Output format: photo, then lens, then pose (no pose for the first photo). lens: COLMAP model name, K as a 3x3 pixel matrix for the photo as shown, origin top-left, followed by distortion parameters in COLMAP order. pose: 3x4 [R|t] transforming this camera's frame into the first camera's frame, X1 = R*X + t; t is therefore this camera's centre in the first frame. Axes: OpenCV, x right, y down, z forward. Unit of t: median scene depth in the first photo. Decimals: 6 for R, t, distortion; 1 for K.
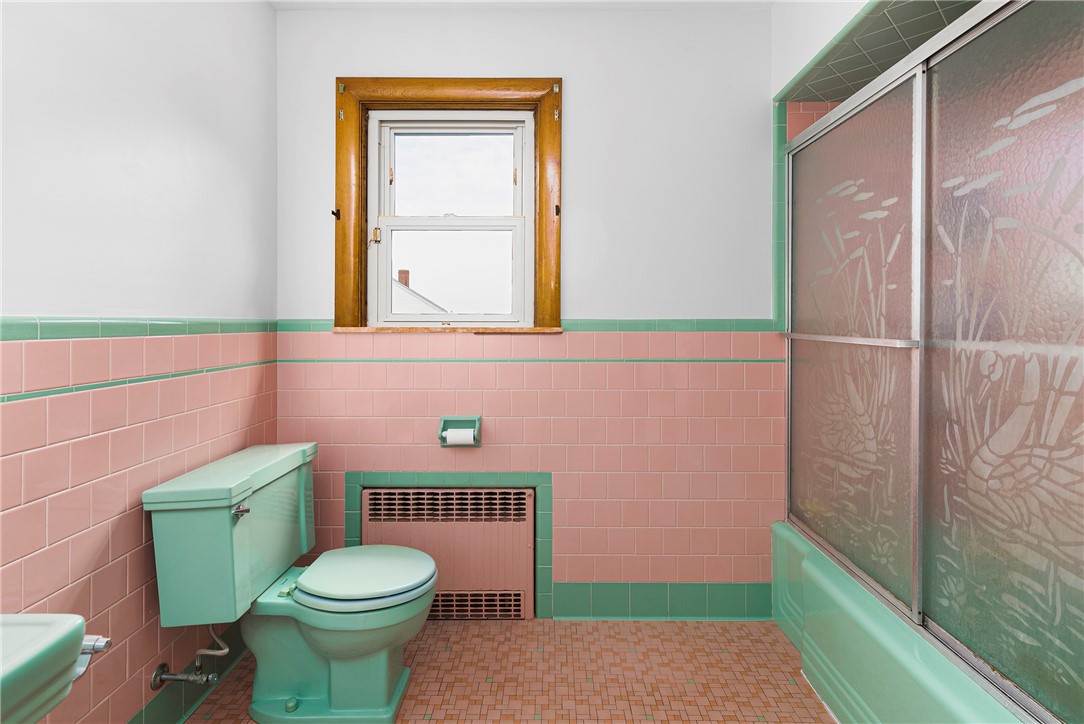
lens RADIAL K [[536.5, 0, 545.3], [0, 536.5, 322.5], [0, 0, 1]] dist [0.000334, 0.000488]
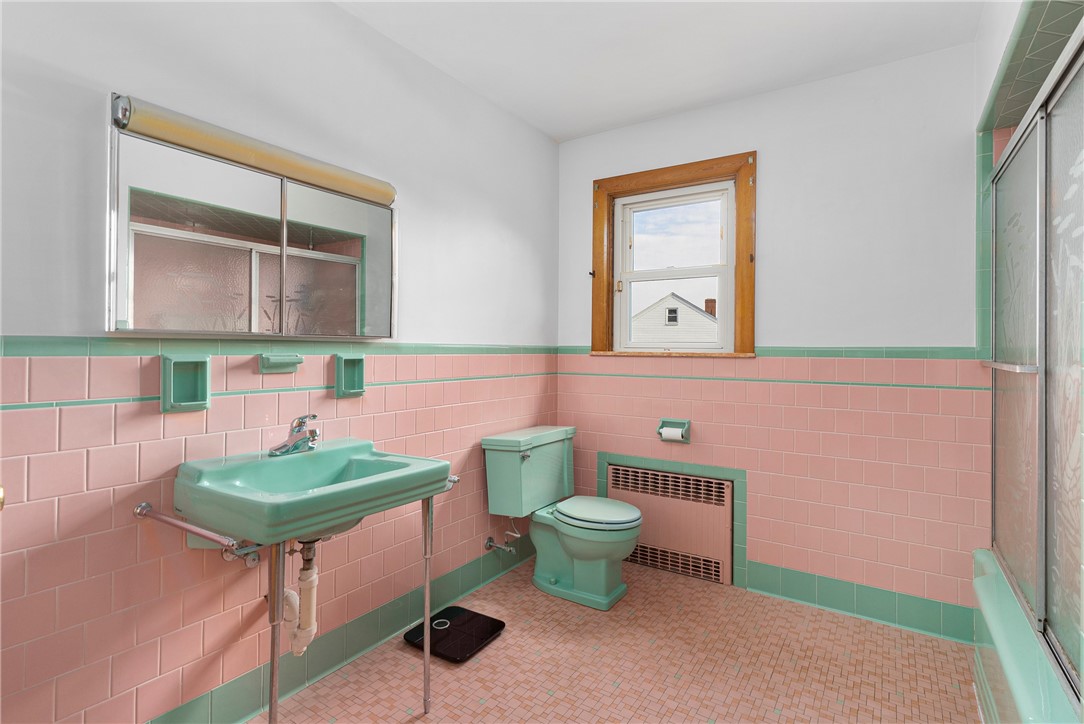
lens RADIAL K [[533.4, 0, 538.8], [0, 533.4, 345.3], [0, 0, 1]] dist [-0.001760, 0.000090]
pose [[0.832895, 0.001929, -0.553428, 0.302471], [-0.007056, 0.999950, -0.007134, 0.003669], [0.553386, 0.009847, 0.832867, -0.299435]]
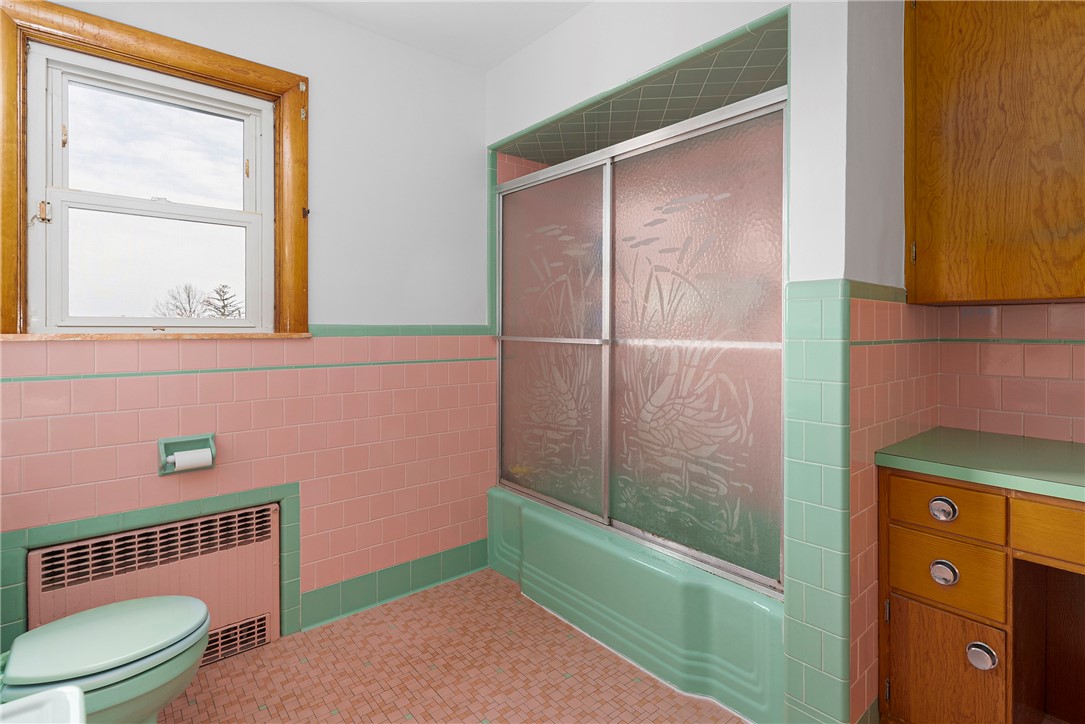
lens RADIAL K [[538.2, 0, 544.9], [0, 538.2, 333.1], [0, 0, 1]] dist [-0.000469, 0.000194]
pose [[0.759940, -0.005917, 0.649966, -0.291090], [0.000271, 0.999961, 0.008786, 0.001213], [-0.649993, -0.006500, 0.759913, -0.029883]]
